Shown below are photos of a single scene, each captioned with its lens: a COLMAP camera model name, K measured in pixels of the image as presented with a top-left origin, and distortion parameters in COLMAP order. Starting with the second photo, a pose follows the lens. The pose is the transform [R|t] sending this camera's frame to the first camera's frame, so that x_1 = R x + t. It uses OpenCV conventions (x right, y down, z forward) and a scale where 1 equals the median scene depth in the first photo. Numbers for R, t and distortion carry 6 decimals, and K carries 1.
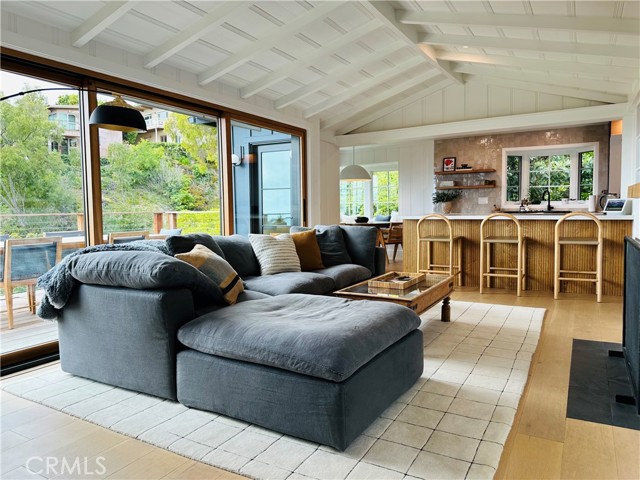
lens RADIAL K [[450.0, 0, 319.9], [0, 450.0, 238.1], [0, 0, 1]] dist [0.040928, -0.049023]
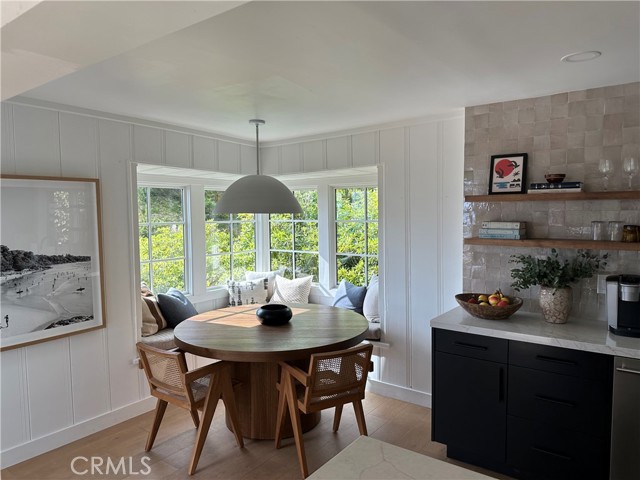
lens RADIAL K [[450.0, 0, 318.2], [0, 450.0, 238.2], [0, 0, 1]] dist [0.040928, -0.049023]
pose [[0.992828, 0.007552, -0.119310, 0.179719], [-0.008300, 0.999949, -0.005771, -0.108062], [0.119260, 0.006720, 0.992840, 0.624120]]
